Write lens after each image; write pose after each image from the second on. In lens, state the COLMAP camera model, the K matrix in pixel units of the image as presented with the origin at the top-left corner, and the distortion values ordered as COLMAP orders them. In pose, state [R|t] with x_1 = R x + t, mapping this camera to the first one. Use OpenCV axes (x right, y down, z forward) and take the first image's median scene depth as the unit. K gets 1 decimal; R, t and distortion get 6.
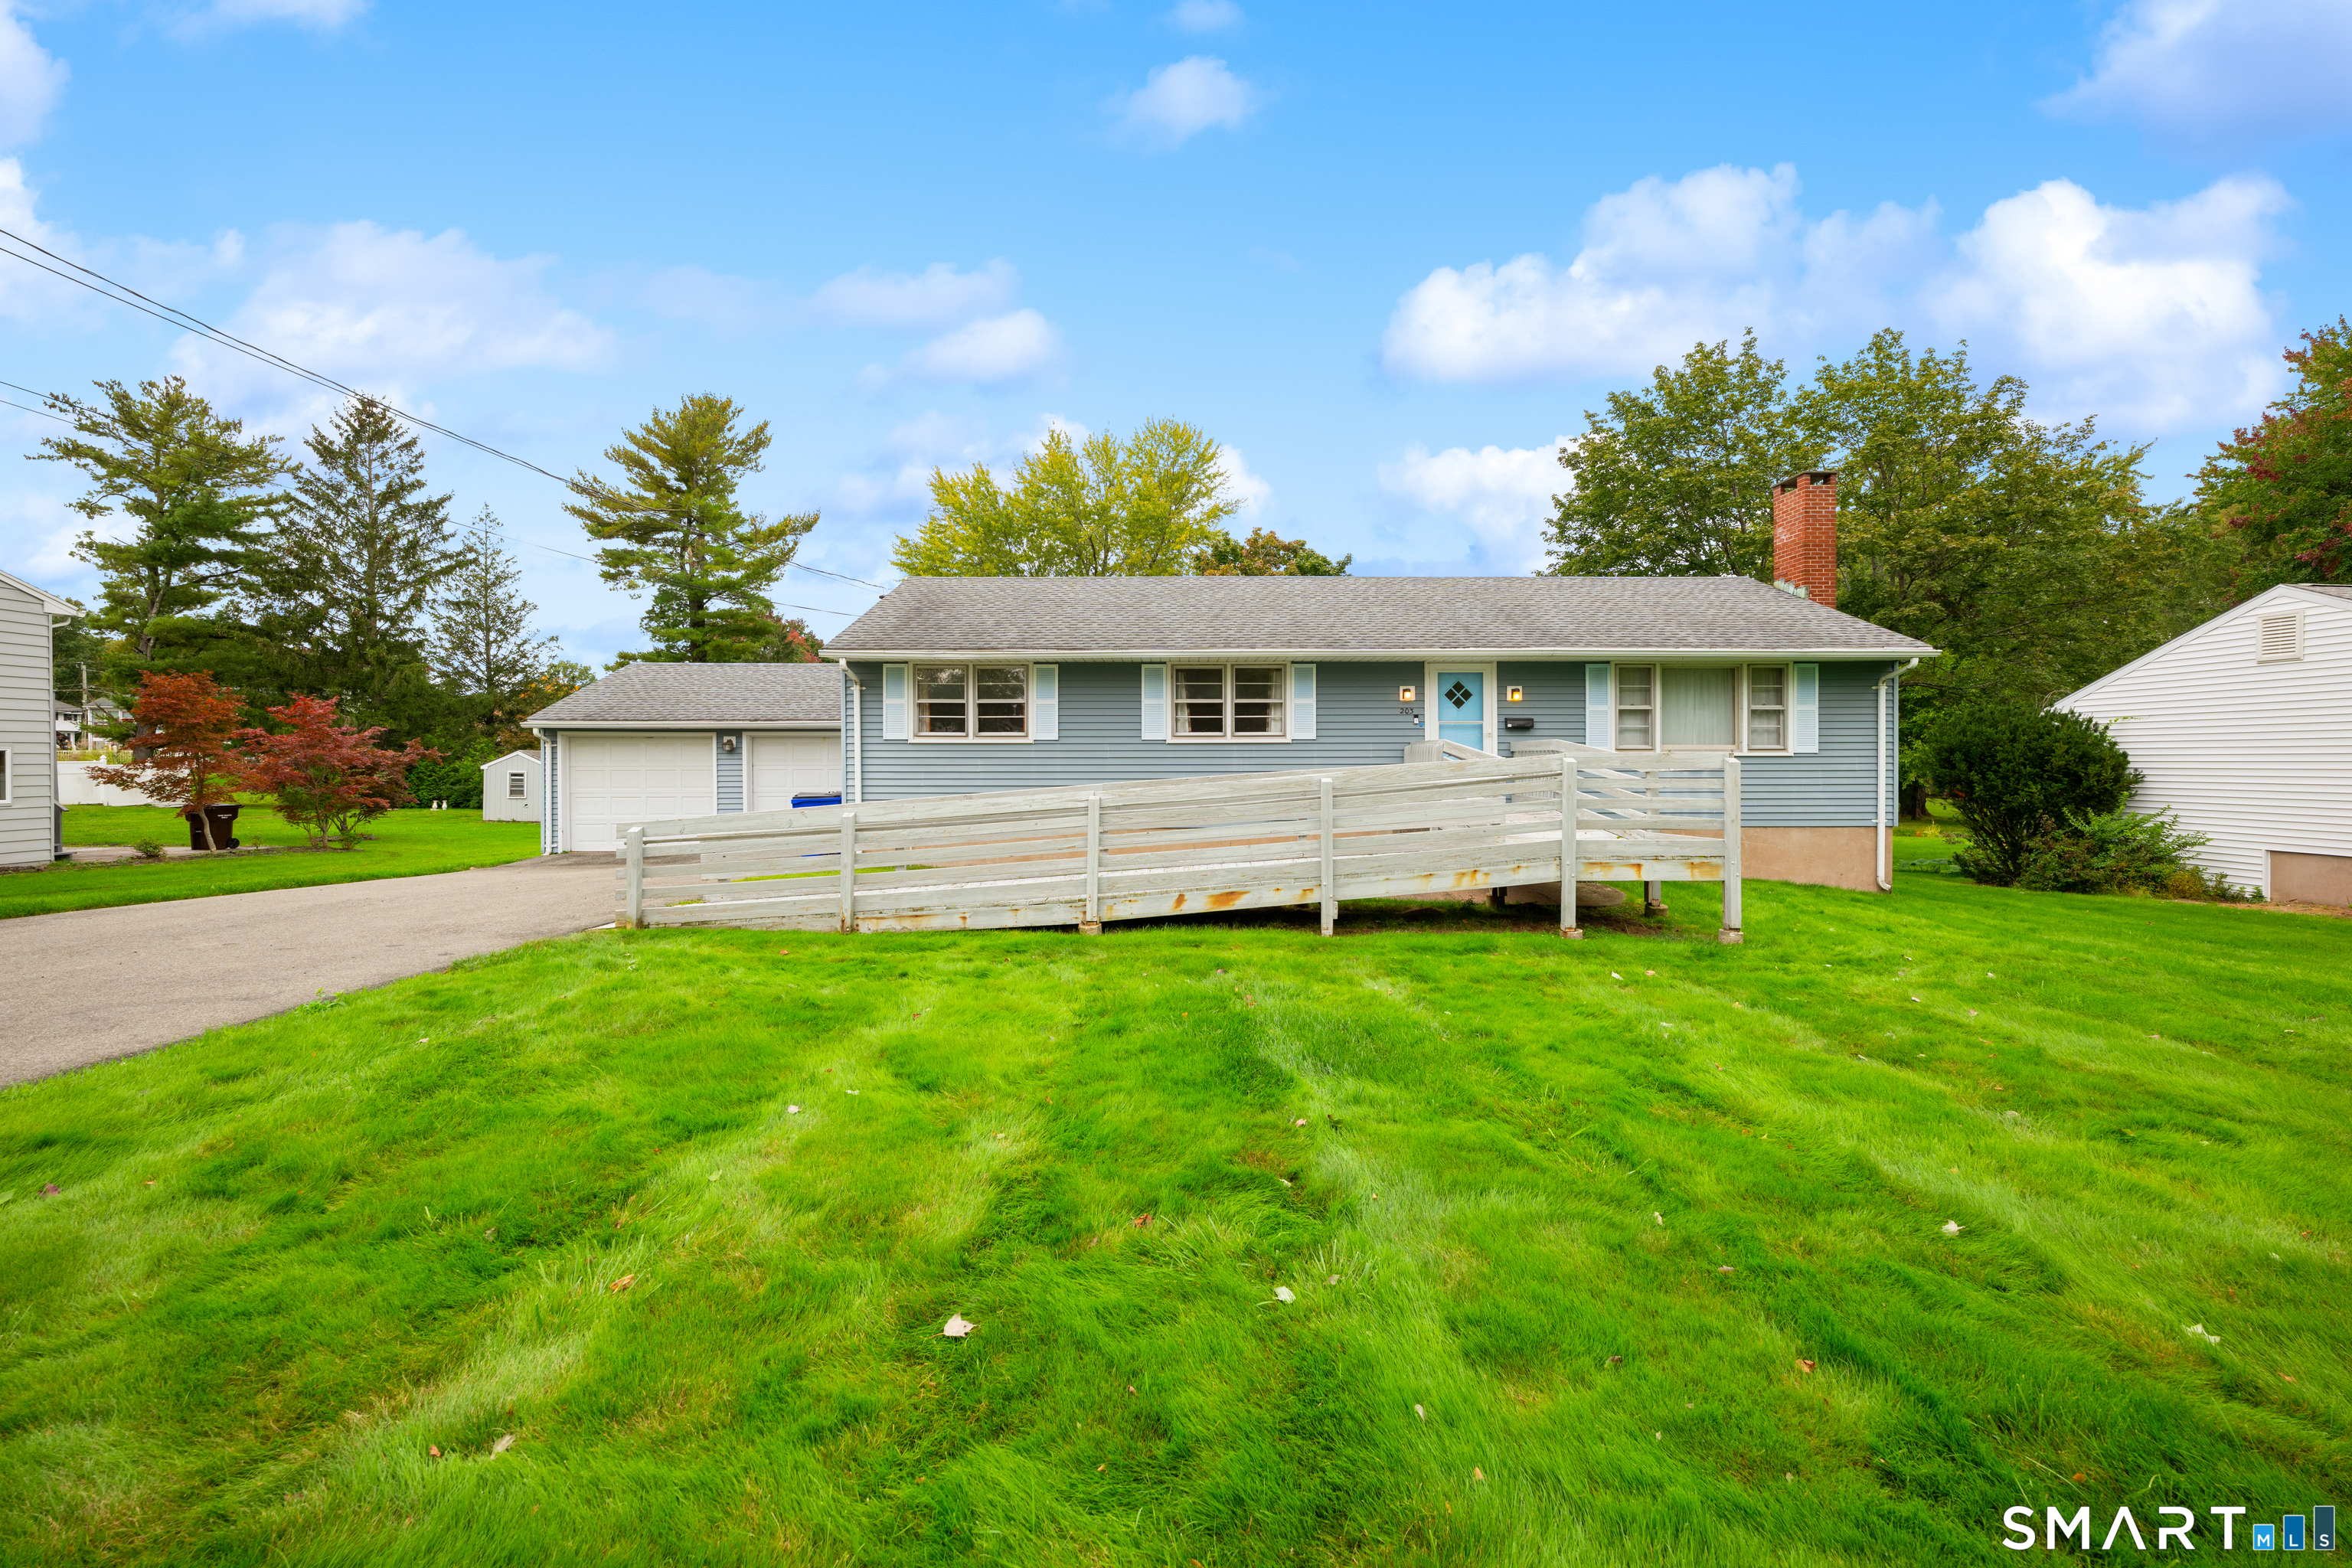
lens RADIAL K [[949.9, 0, 1180.8], [0, 949.9, 775.2], [0, 0, 1]] dist [0.001418, -0.000056]
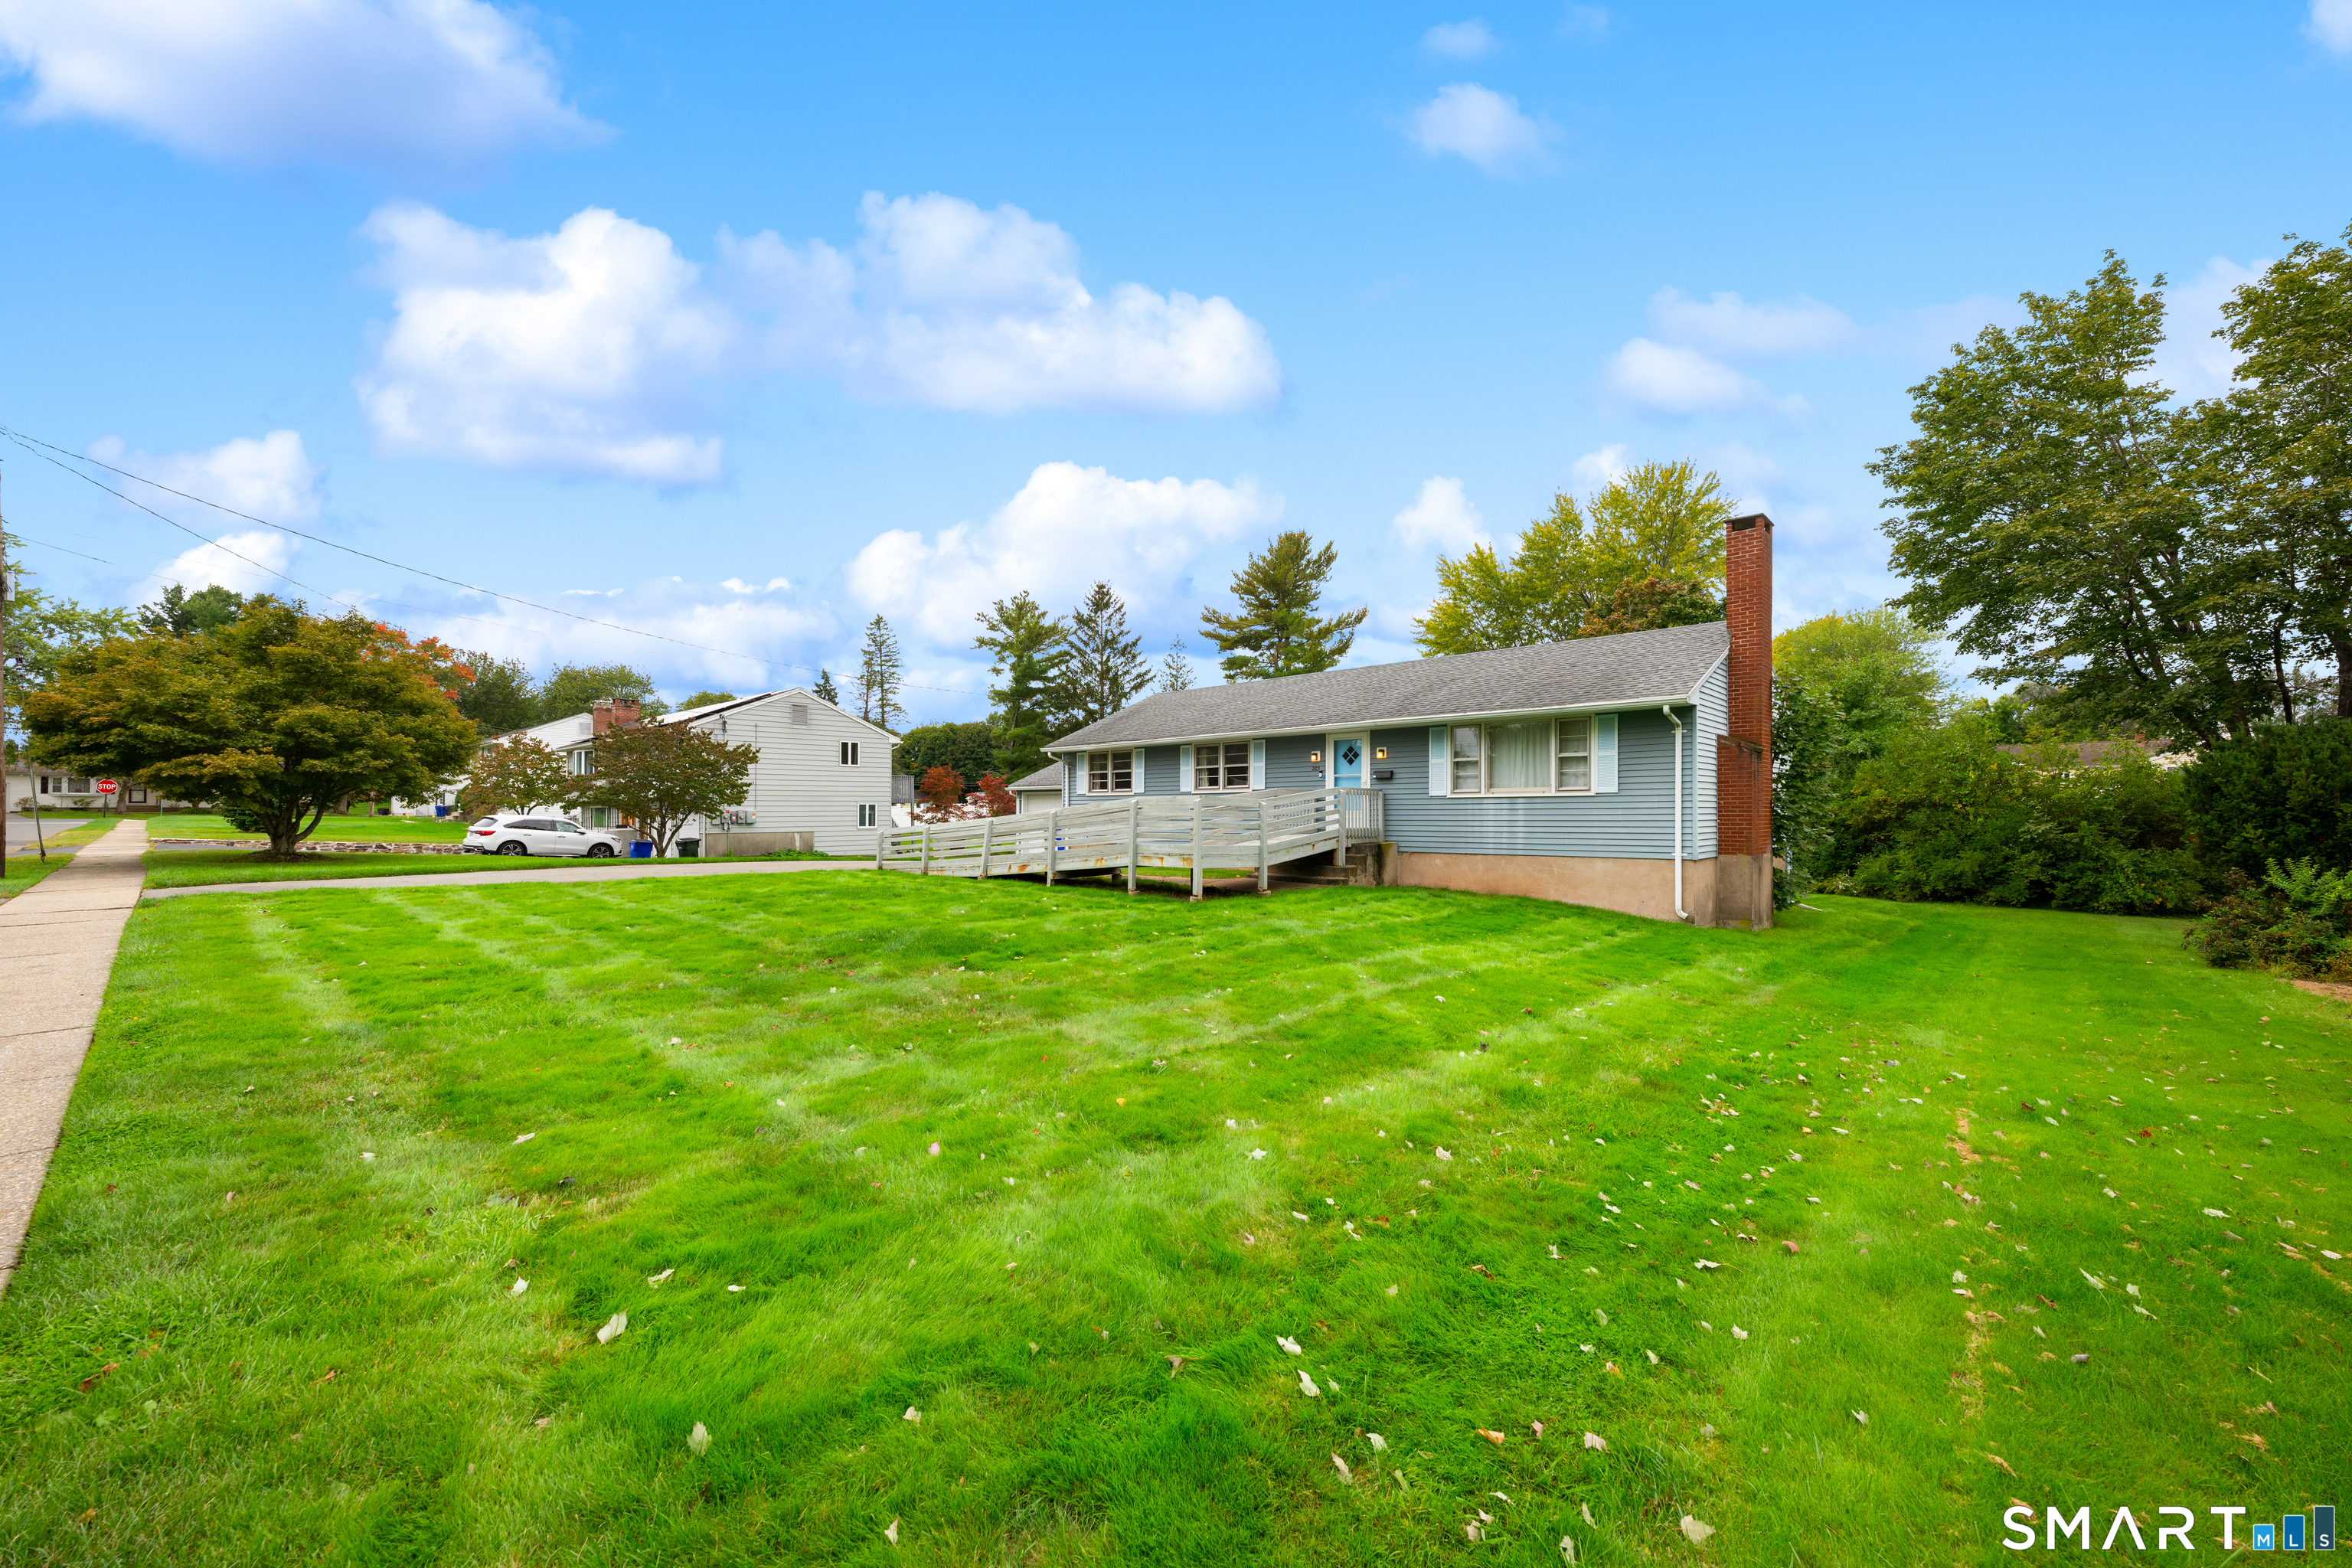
lens RADIAL K [[935.1, 0, 1171.3], [0, 935.1, 798.7], [0, 0, 1]] dist [0.002131, 0.000091]
pose [[0.728454, -0.013318, -0.684966, 0.825355], [-0.006689, 0.999625, -0.026550, 0.013395], [0.685063, 0.023922, 0.728091, -0.141016]]
